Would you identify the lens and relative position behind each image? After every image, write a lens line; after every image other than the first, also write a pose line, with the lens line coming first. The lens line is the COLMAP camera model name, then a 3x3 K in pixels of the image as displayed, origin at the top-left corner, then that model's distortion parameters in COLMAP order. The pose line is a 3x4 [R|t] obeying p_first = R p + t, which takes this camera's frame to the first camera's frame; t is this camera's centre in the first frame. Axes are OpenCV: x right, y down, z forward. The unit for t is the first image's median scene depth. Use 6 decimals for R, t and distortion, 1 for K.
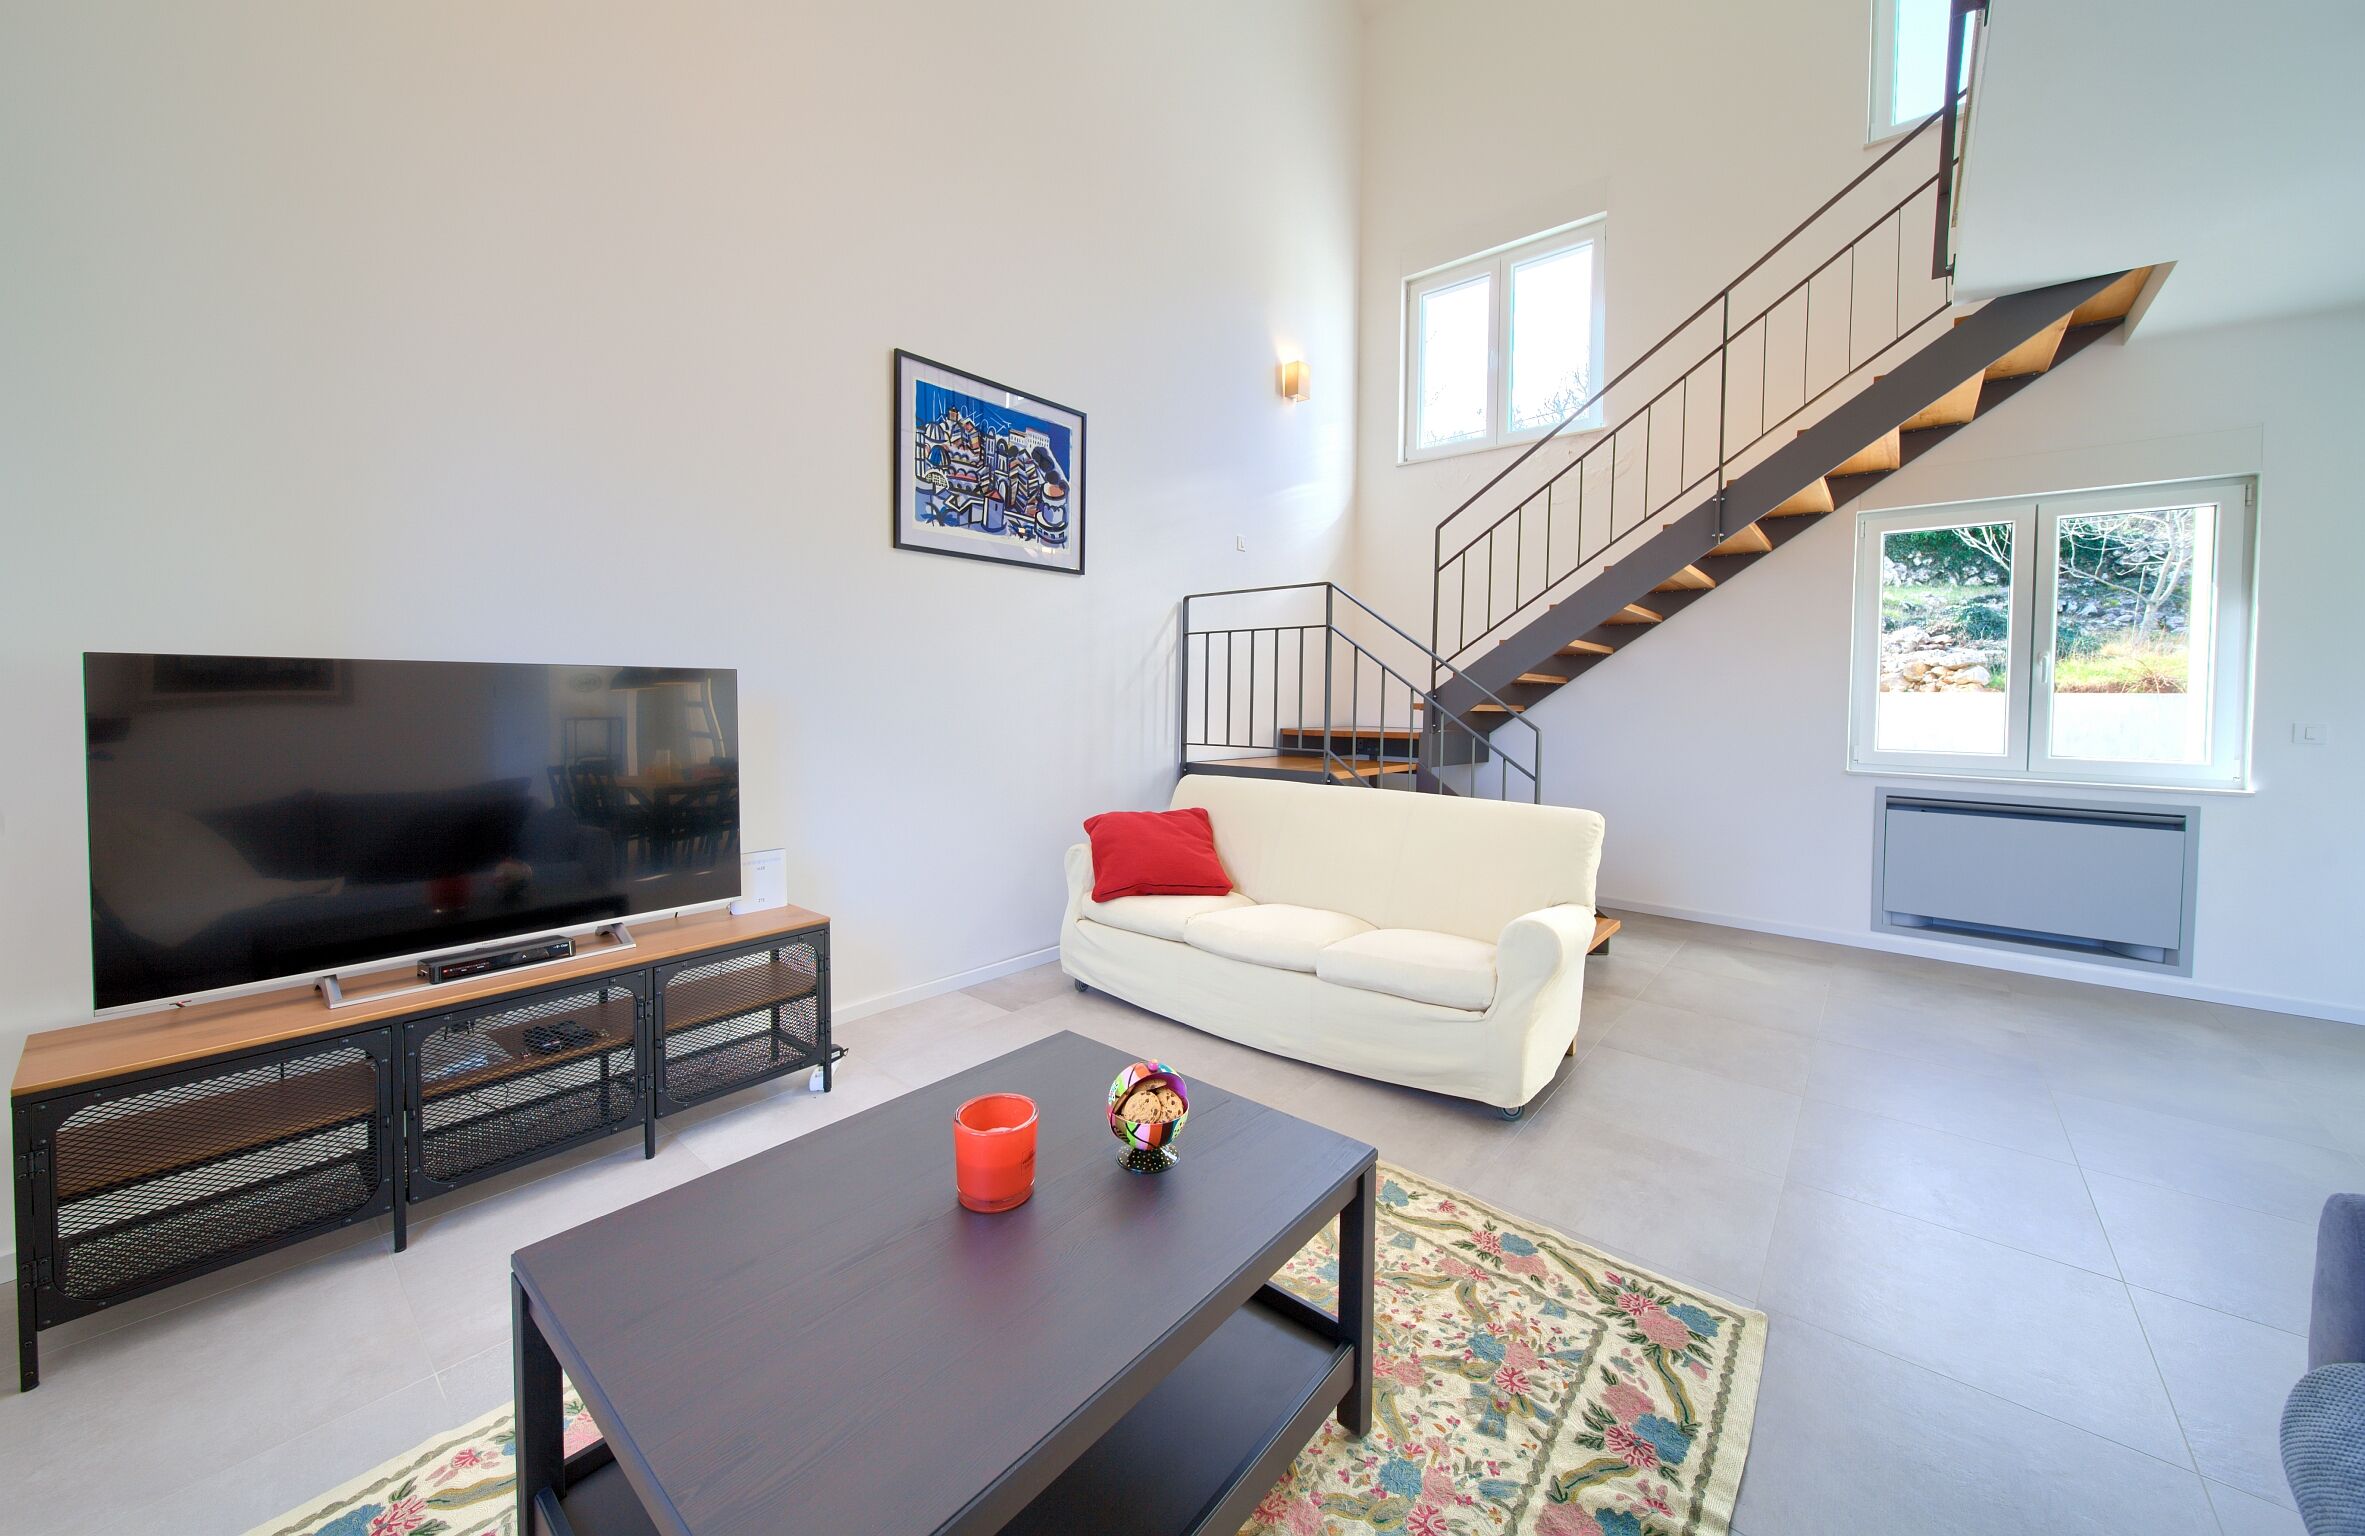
lens RADIAL K [[848.2, 0, 1175.4], [0, 848.2, 713.7], [0, 0, 1]] dist [0.000938, 0.000036]
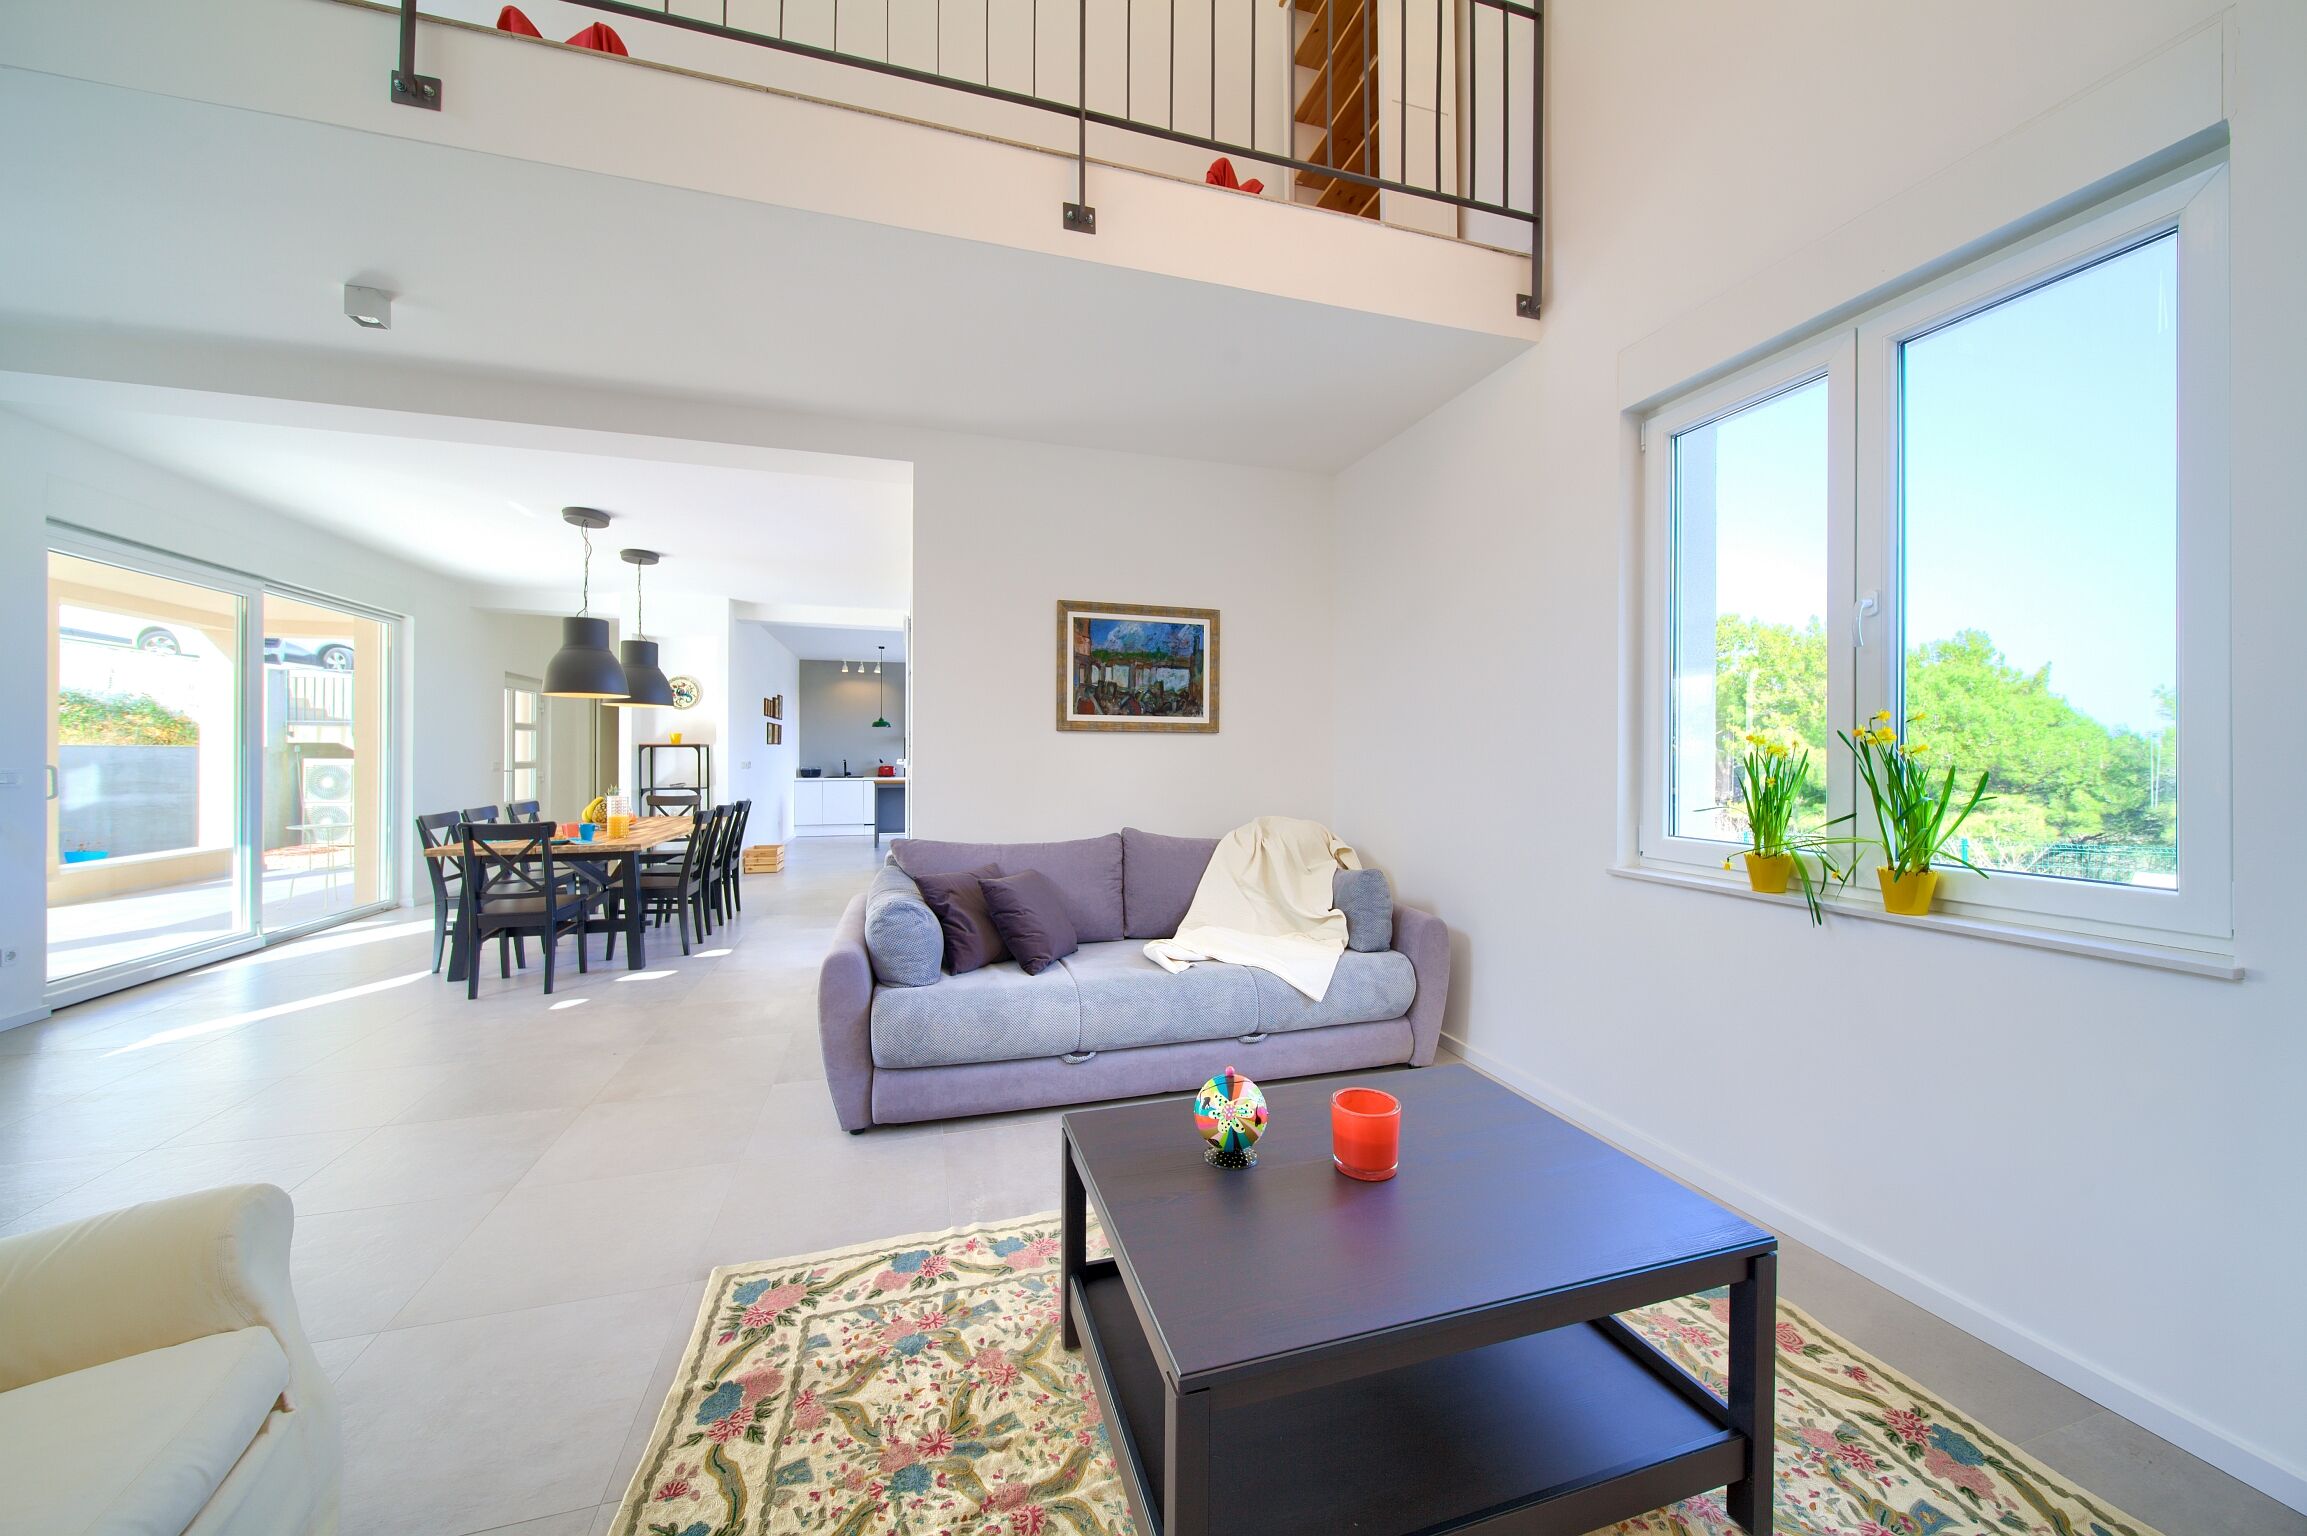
lens RADIAL K [[822.7, 0, 1159.7], [0, 822.7, 762.0], [0, 0, 1]] dist [-0.001070, -0.002243]
pose [[-0.842123, -0.014299, 0.539096, -0.216127], [0.006403, 0.999313, 0.036509, -0.020755], [-0.539247, 0.034197, -0.841453, 0.781962]]
